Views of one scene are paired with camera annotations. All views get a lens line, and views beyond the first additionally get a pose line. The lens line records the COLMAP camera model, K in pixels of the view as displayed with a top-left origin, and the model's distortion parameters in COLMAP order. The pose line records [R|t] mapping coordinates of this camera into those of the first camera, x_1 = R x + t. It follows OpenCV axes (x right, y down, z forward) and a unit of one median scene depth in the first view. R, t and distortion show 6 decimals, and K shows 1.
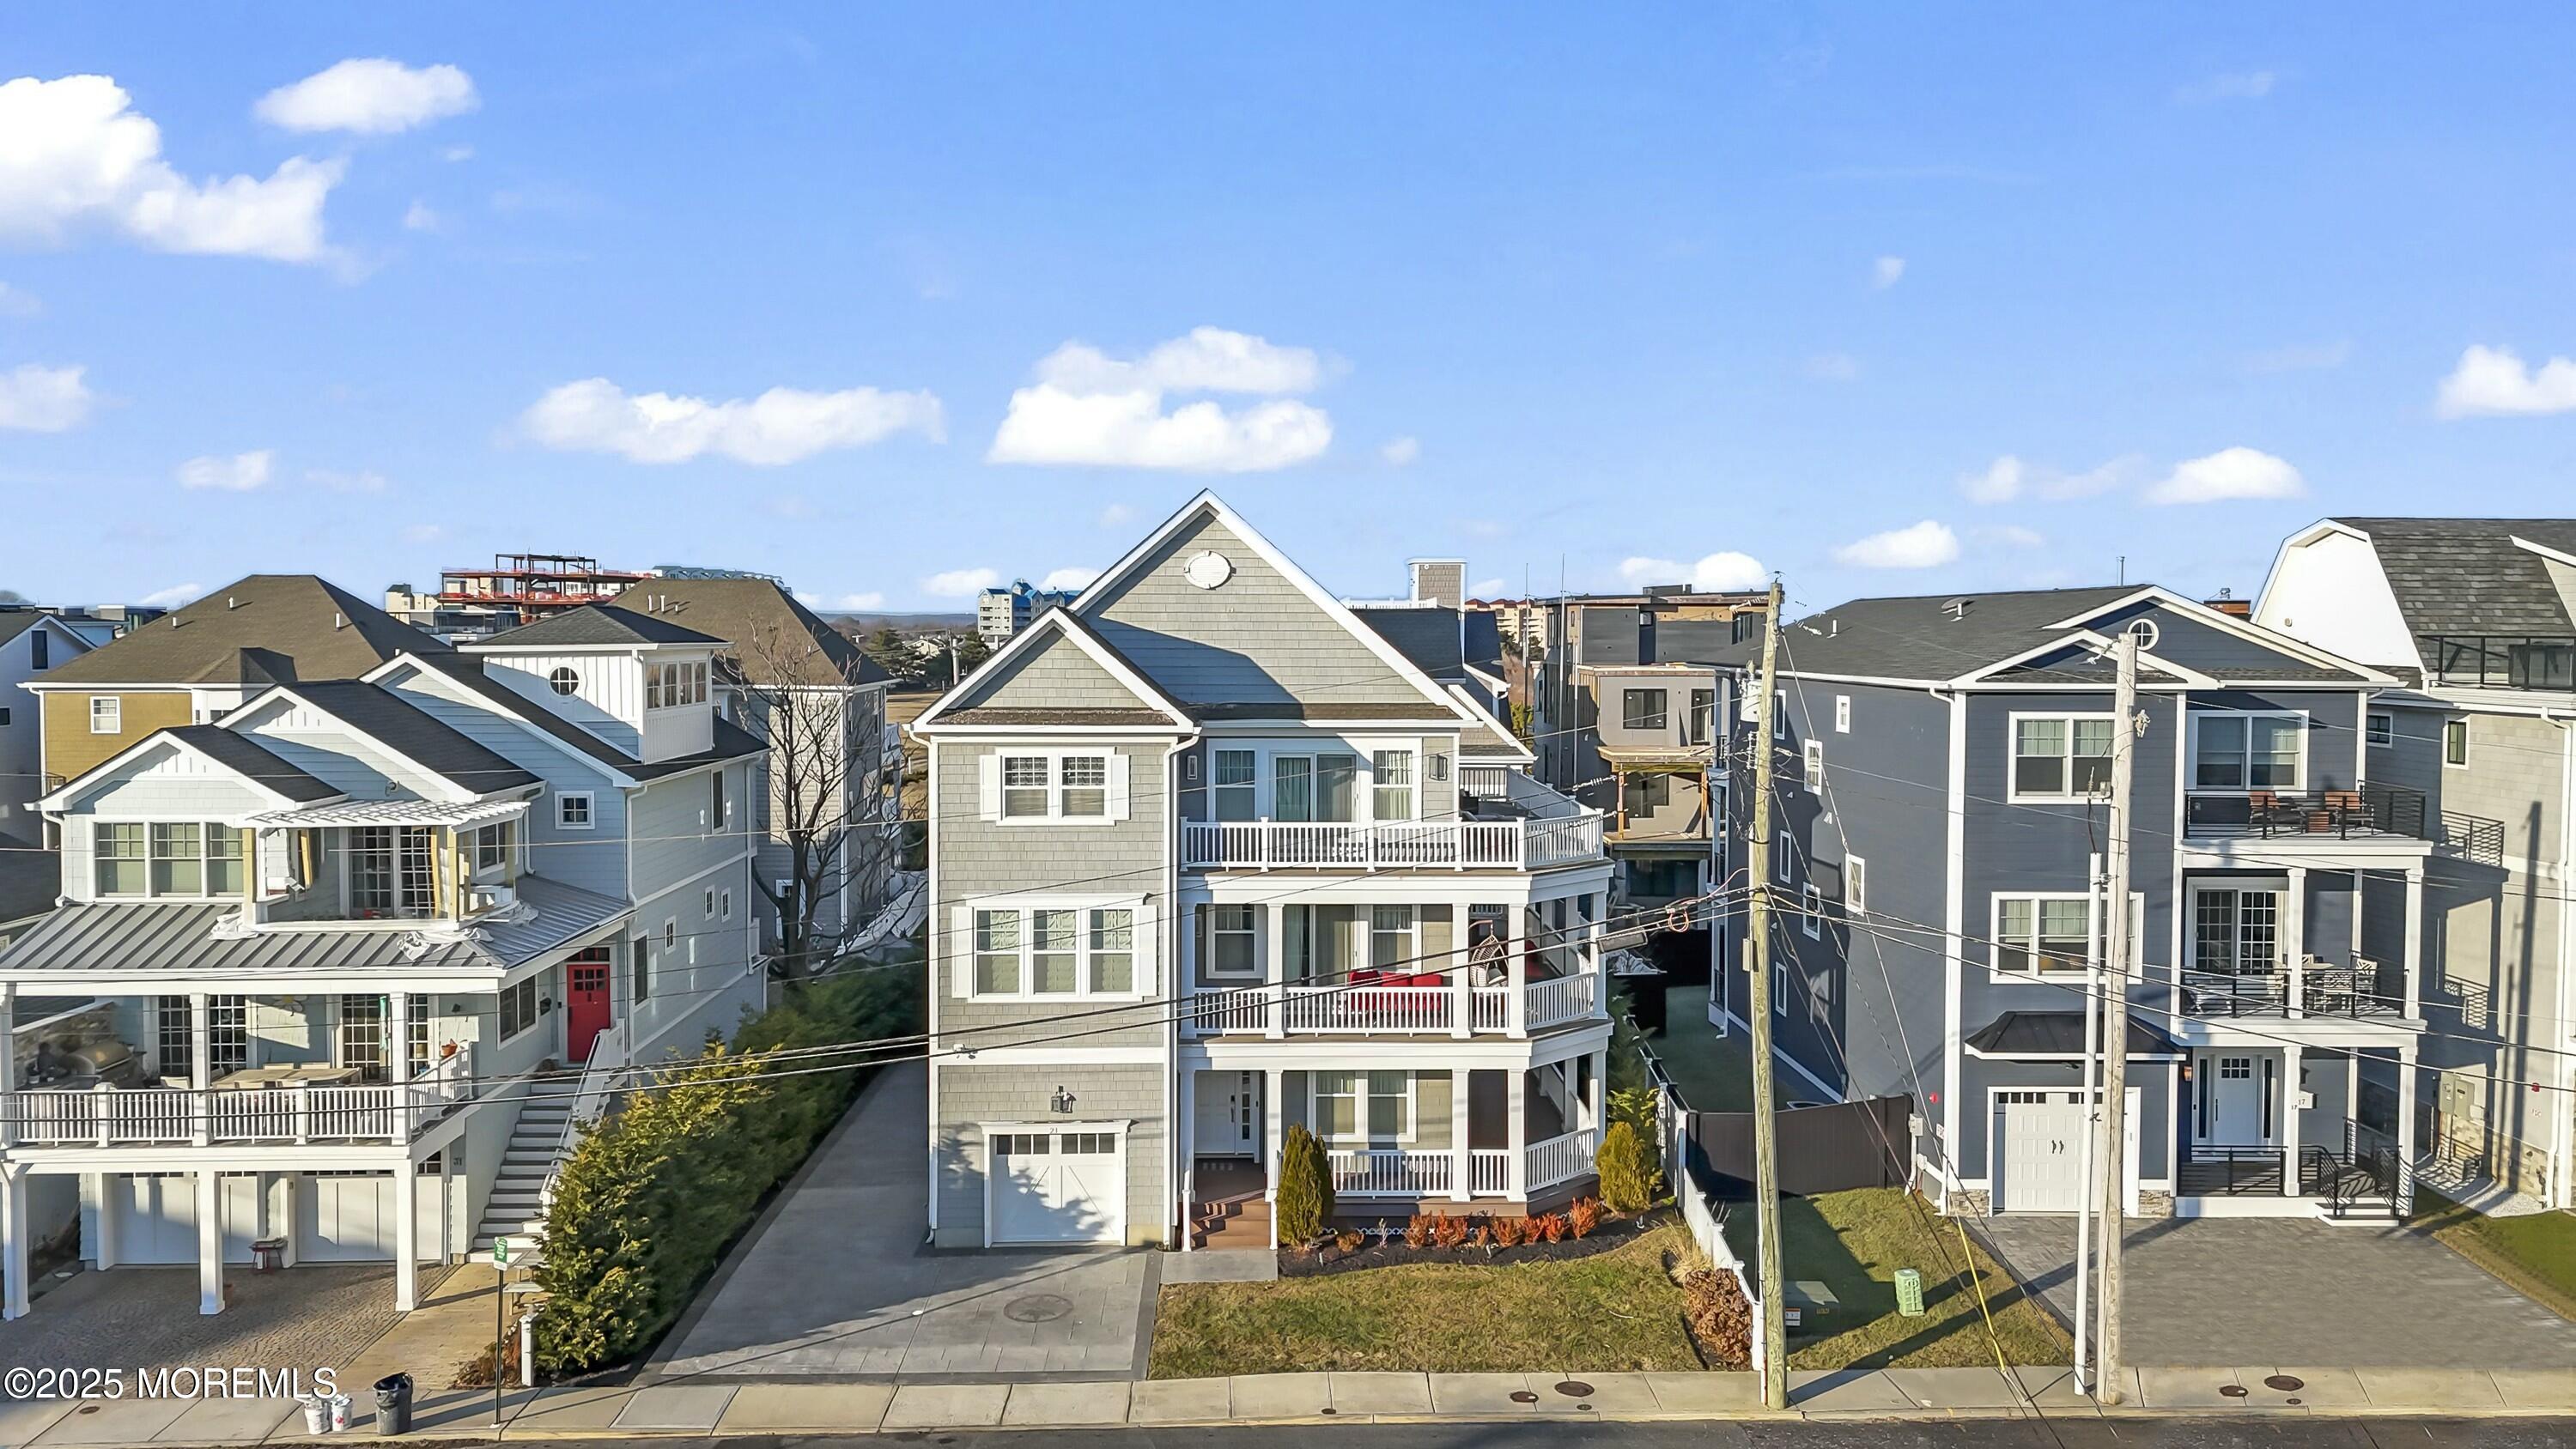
lens RADIAL K [[1890.5, 0, 1288.0], [0, 1890.5, 724.5], [0, 0, 1]] dist [0.083398, -0.076596]
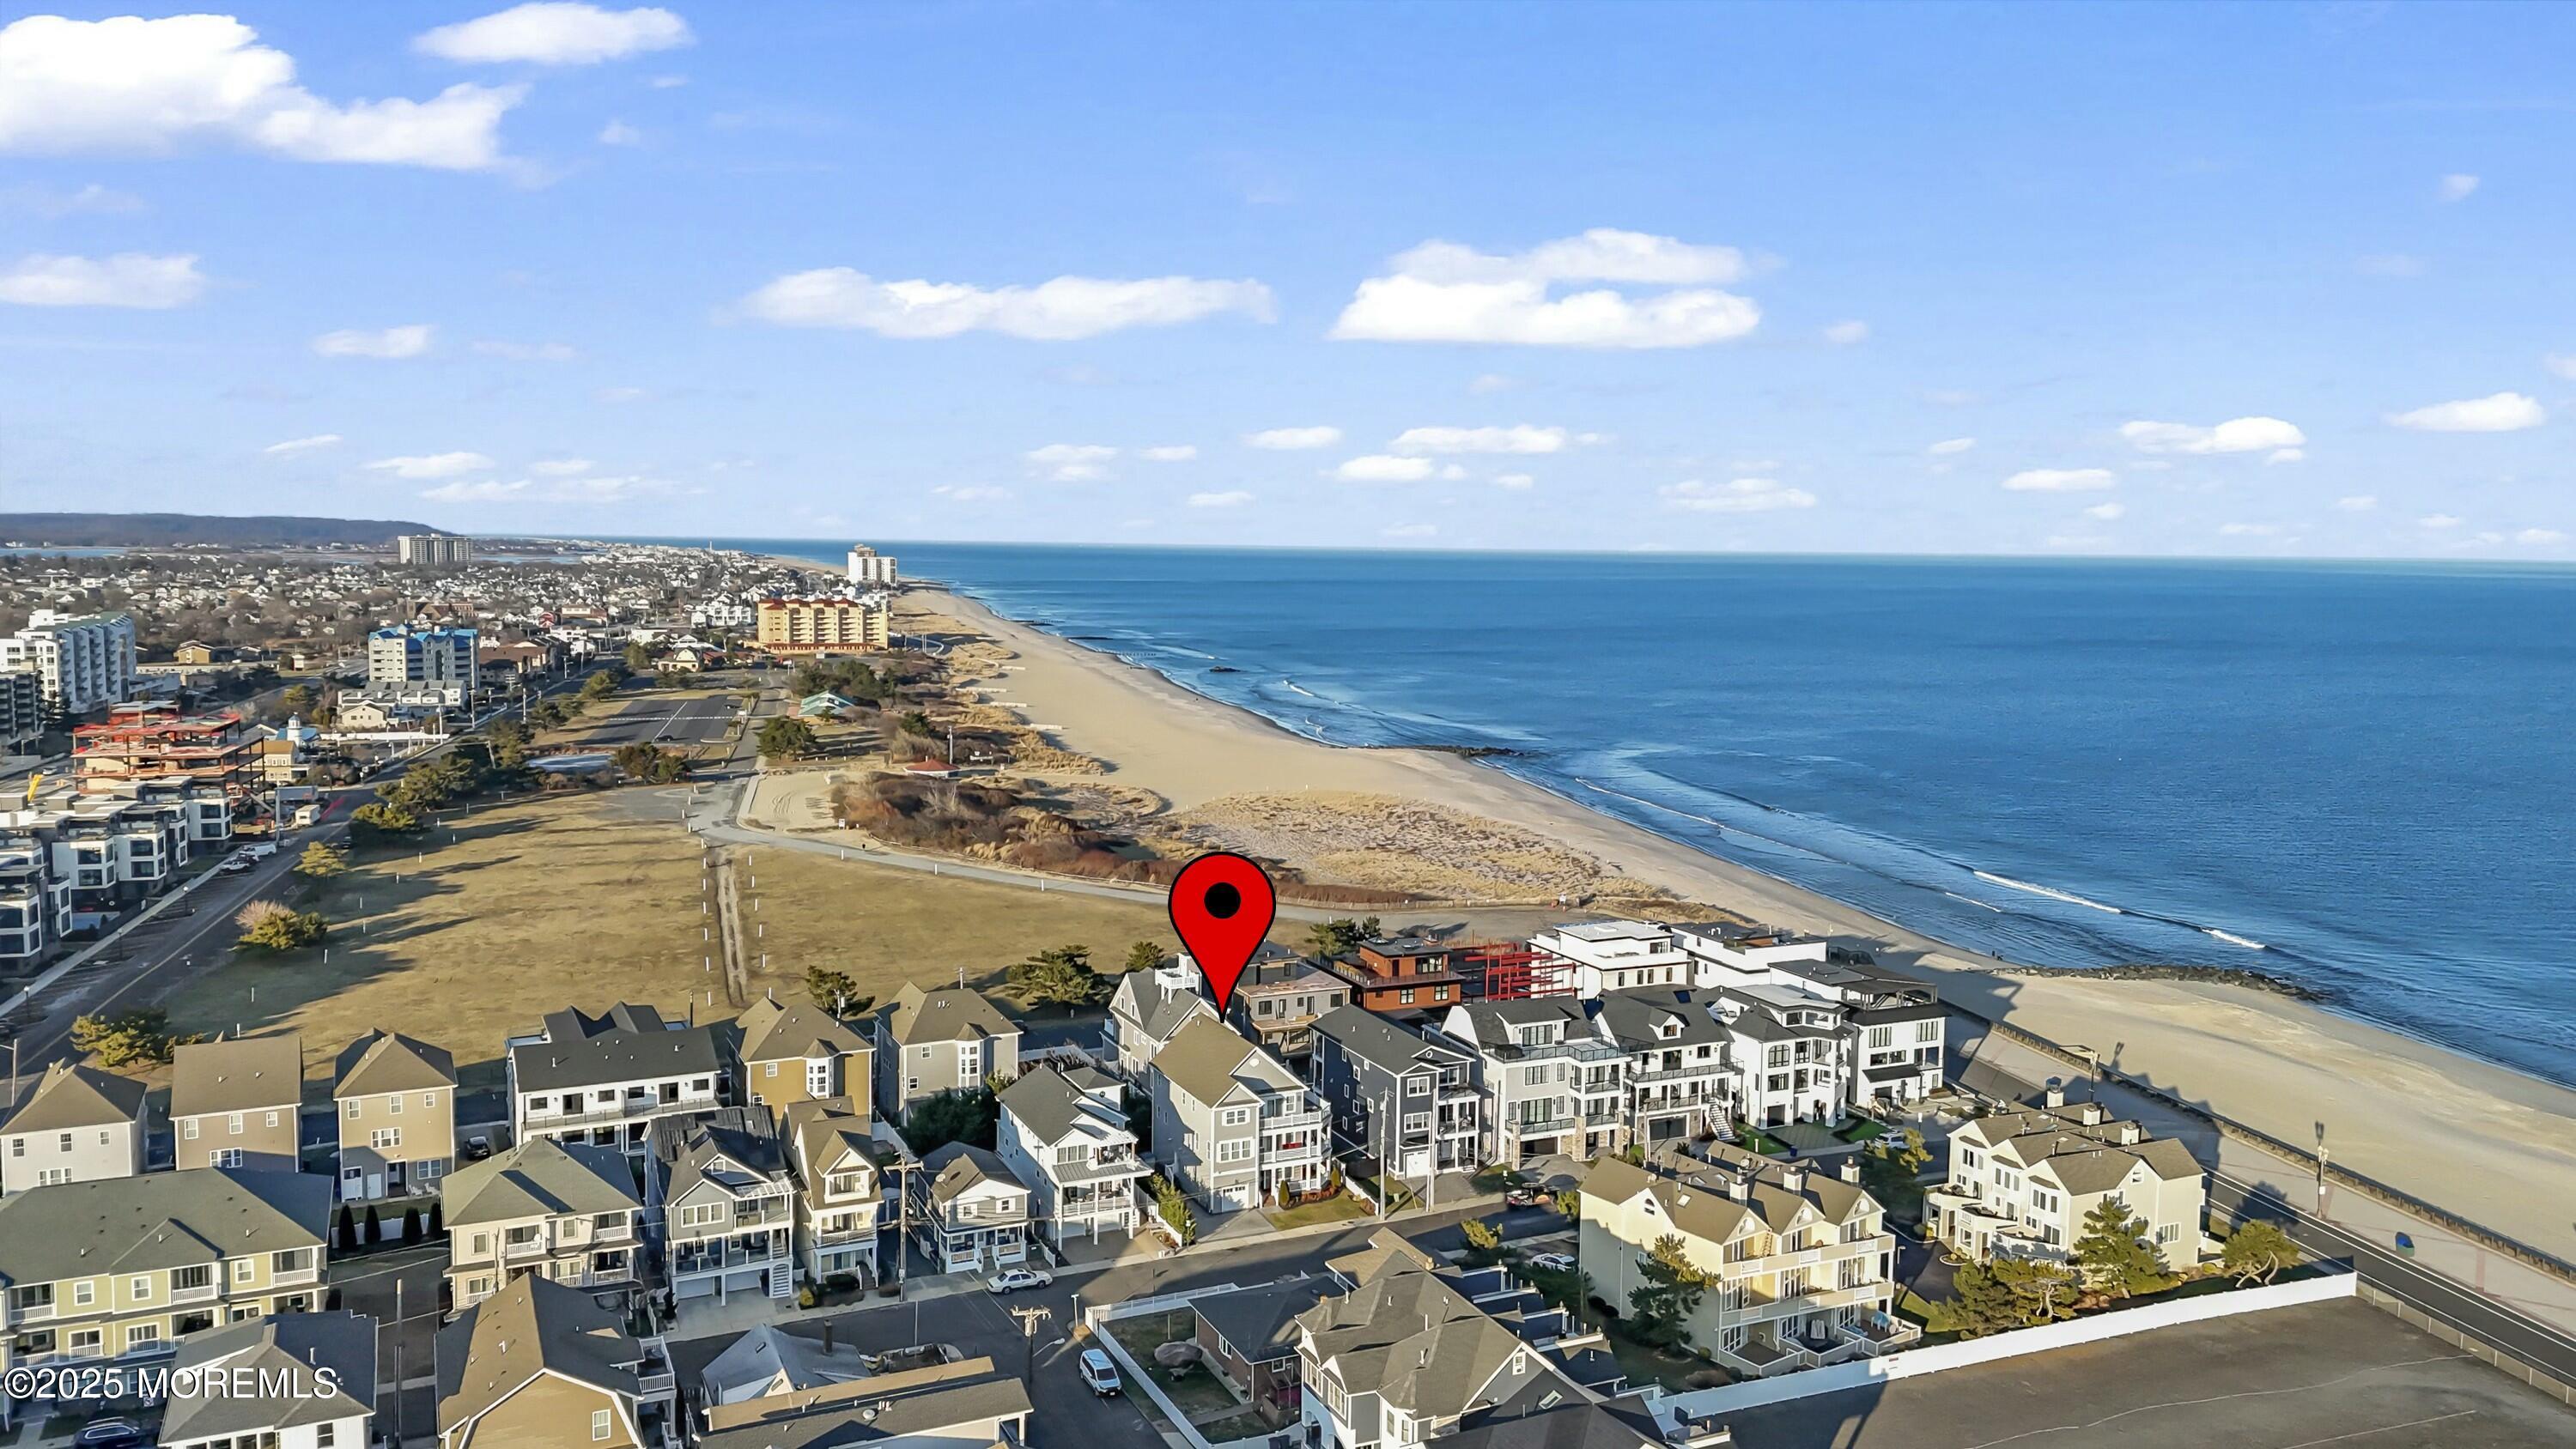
lens RADIAL K [[1881.7, 0, 1295.5], [0, 1881.7, 733.6], [0, 0, 1]] dist [0.112894, -0.112023]
pose [[0.916833, -0.029094, 0.398210, -1.828867], [0.005854, 0.998214, 0.059454, -1.199106], [-0.399228, -0.052178, 0.915366, -3.350324]]
